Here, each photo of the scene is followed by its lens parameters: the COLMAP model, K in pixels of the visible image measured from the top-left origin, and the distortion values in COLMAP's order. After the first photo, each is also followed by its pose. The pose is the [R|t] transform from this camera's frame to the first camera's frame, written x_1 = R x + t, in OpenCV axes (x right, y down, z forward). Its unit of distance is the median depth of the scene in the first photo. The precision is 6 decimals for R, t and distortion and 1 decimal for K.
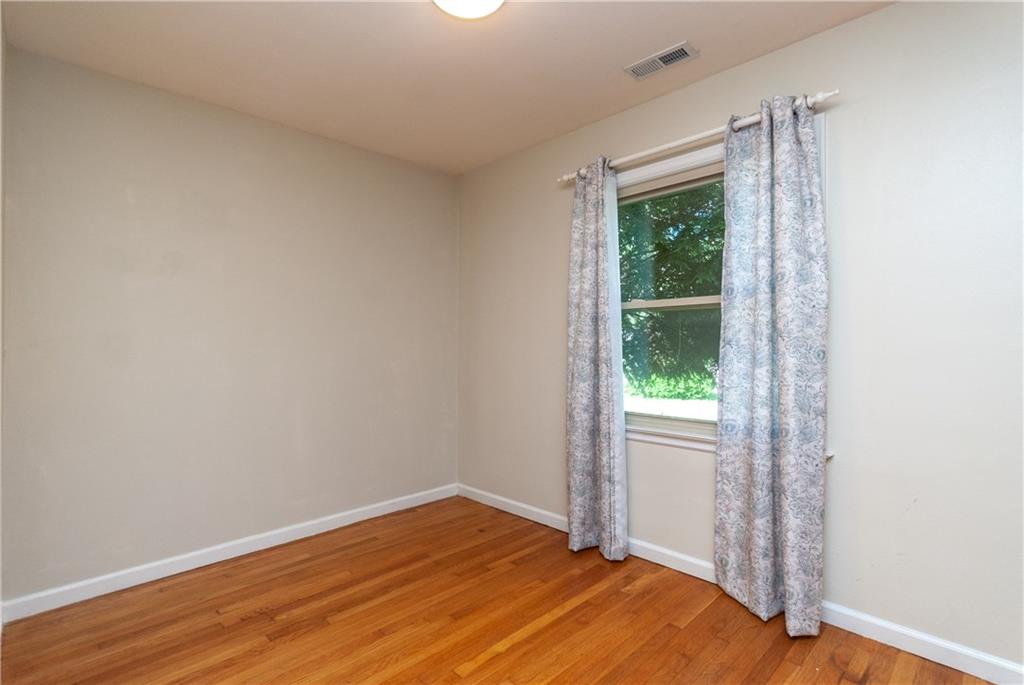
lens RADIAL K [[478.4, 0, 518.0], [0, 478.4, 339.6], [0, 0, 1]] dist [0.003503, 0.000115]
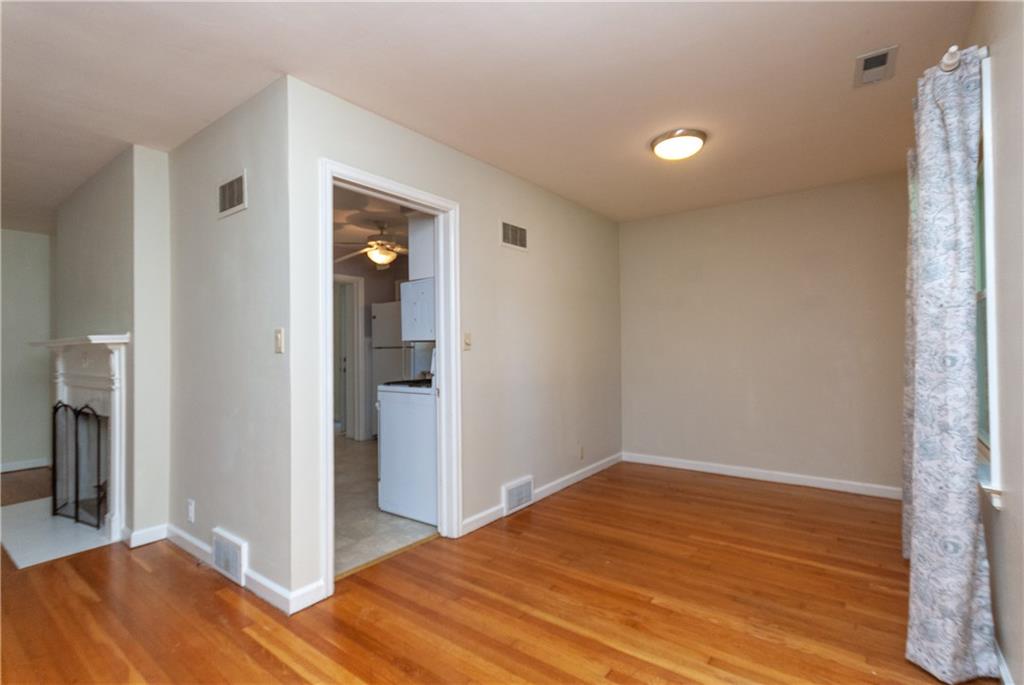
lens RADIAL K [[478.4, 0, 518.0], [0, 478.4, 339.6], [0, 0, 1]] dist [0.003503, 0.000115]
pose [[0.162393, -0.009441, -0.986681, 1.350059], [0.015566, 0.999854, -0.007005, -0.013677], [0.986603, -0.014221, 0.162516, 0.100041]]
